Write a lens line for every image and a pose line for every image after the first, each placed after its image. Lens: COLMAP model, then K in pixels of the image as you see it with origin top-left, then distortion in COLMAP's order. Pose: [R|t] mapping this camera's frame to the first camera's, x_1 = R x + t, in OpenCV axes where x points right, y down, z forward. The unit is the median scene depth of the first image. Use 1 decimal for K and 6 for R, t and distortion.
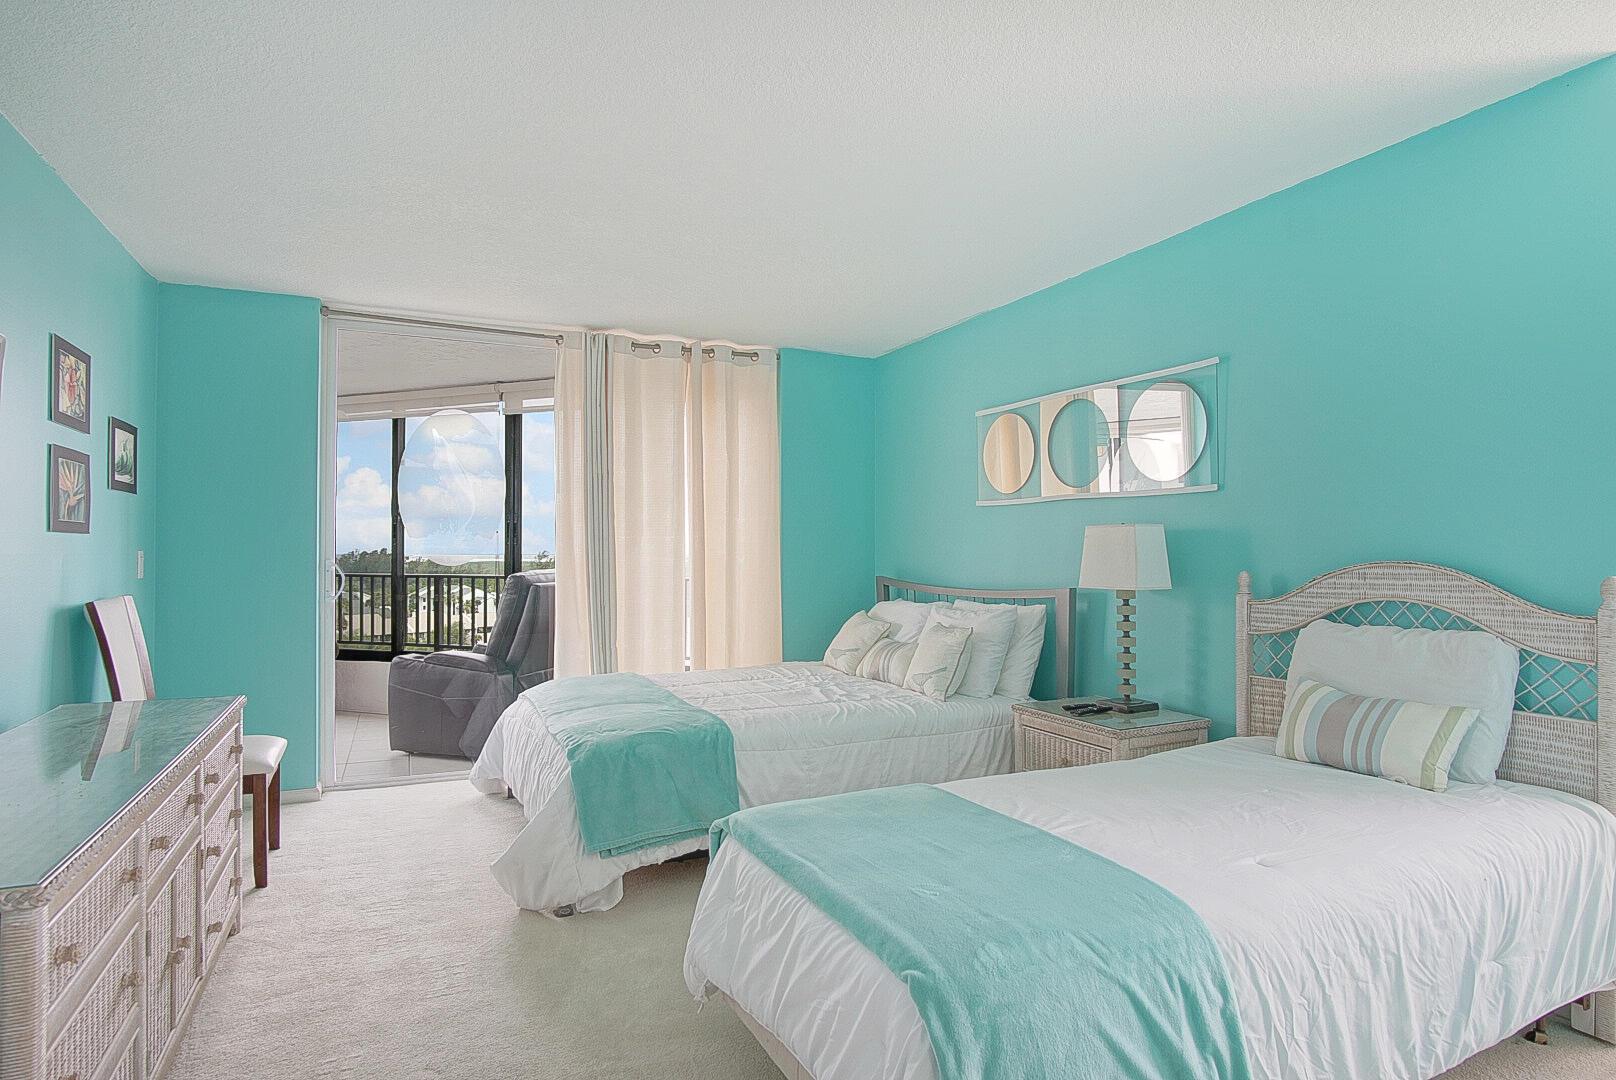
lens RADIAL K [[871.0, 0, 808.6], [0, 871.0, 544.5], [0, 0, 1]] dist [-0.039792, 0.012242]
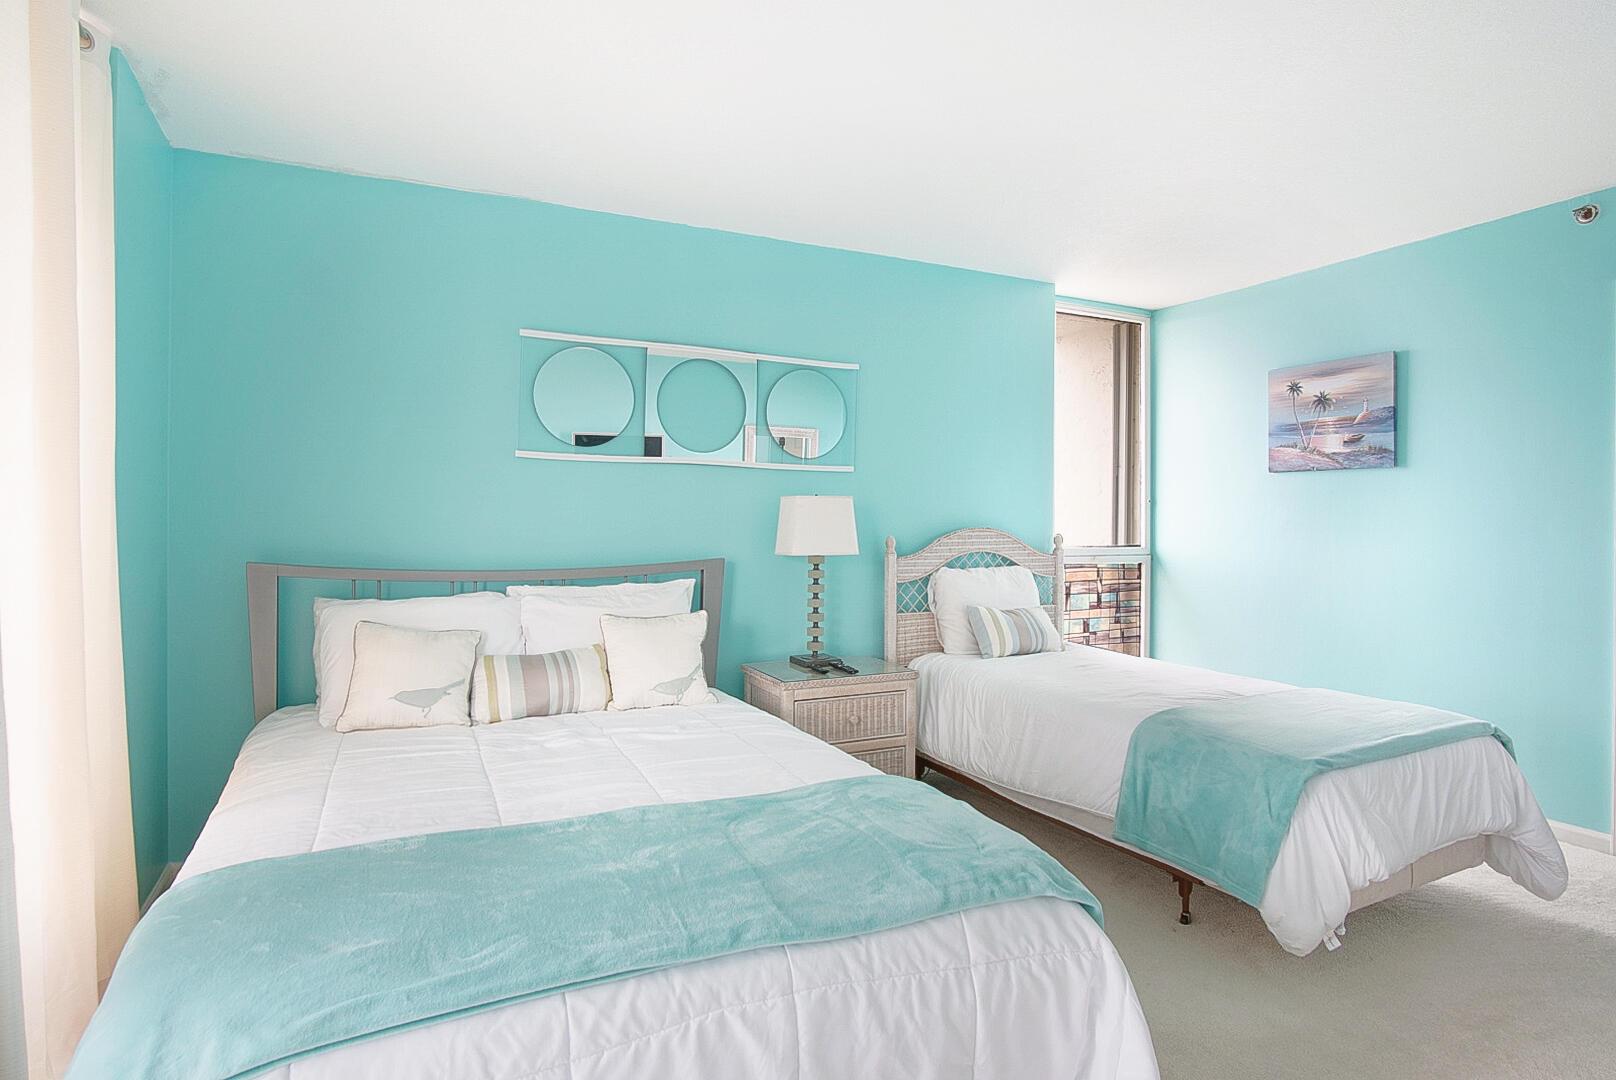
lens RADIAL K [[871.0, 0, 808.6], [0, 871.0, 544.5], [0, 0, 1]] dist [-0.039792, 0.012242]
pose [[-0.018166, -0.025539, 0.999509, -0.828506], [-0.011930, 0.999608, 0.025325, 0.011848], [-0.999764, -0.011464, -0.018464, 1.161792]]
